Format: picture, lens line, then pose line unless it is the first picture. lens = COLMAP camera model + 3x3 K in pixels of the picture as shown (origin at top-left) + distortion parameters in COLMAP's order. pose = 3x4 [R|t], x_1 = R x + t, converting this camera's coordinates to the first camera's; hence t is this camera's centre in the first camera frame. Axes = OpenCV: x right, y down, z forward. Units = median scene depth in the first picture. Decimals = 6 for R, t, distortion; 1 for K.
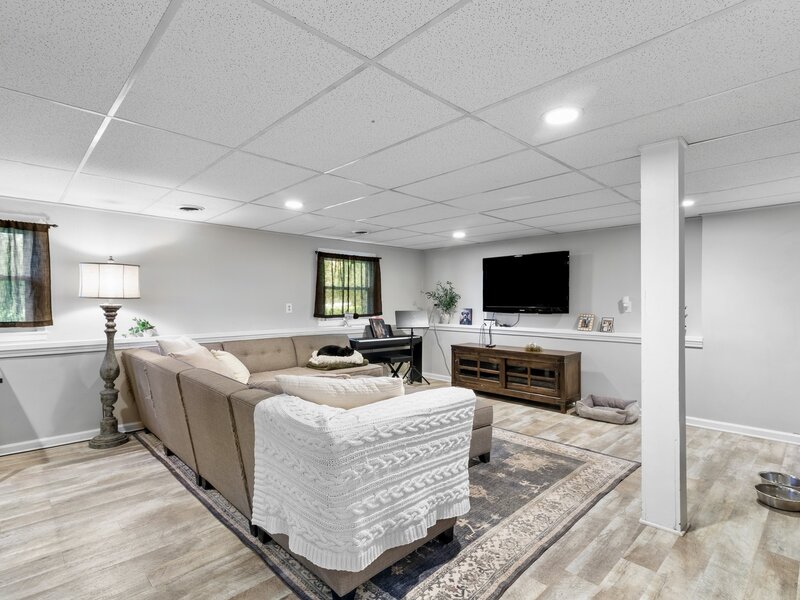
lens RADIAL K [[411.6, 0, 398.1], [0, 411.6, 302.6], [0, 0, 1]] dist [0.001483, 0.000164]
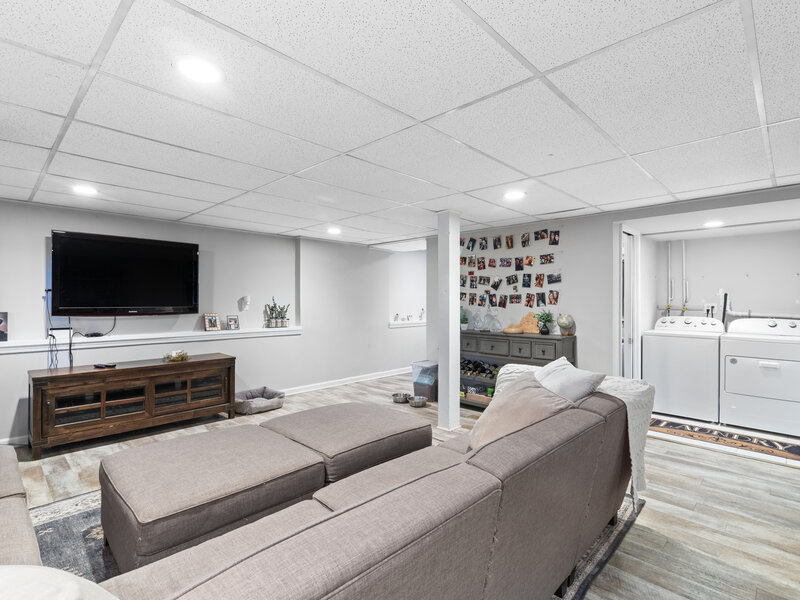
lens RADIAL K [[403.6, 0, 399.7], [0, 403.6, 297.6], [0, 0, 1]] dist [-0.000482, -0.000698]
pose [[-0.034663, 0.006133, 0.999380, -0.568207], [0.001879, 0.999980, -0.006072, -0.002129], [-0.999397, 0.001667, -0.034674, 0.680191]]
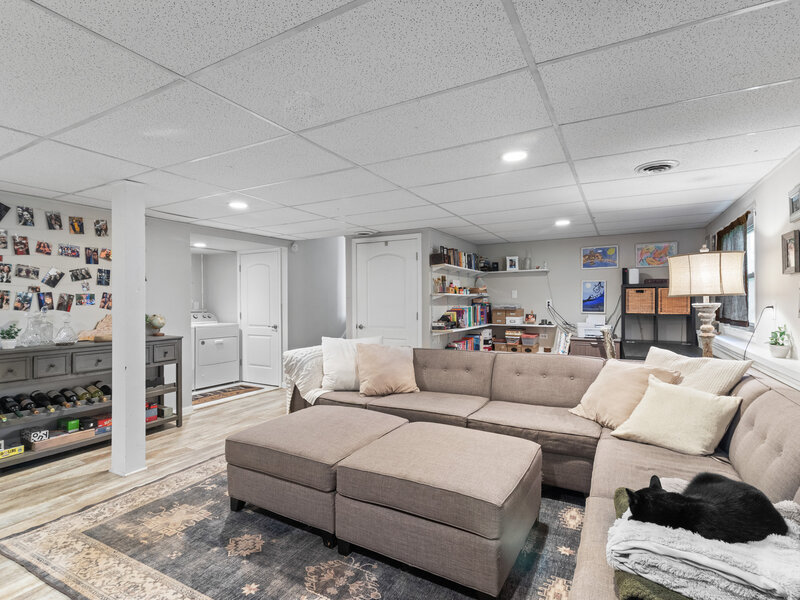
lens RADIAL K [[403.6, 0, 399.7], [0, 403.6, 297.6], [0, 0, 1]] dist [-0.000482, -0.000698]
pose [[-0.956351, 0.001930, -0.292213, 0.102978], [0.002232, 0.999997, -0.000698, -0.006093], [0.292211, -0.001319, -0.956353, 1.331128]]
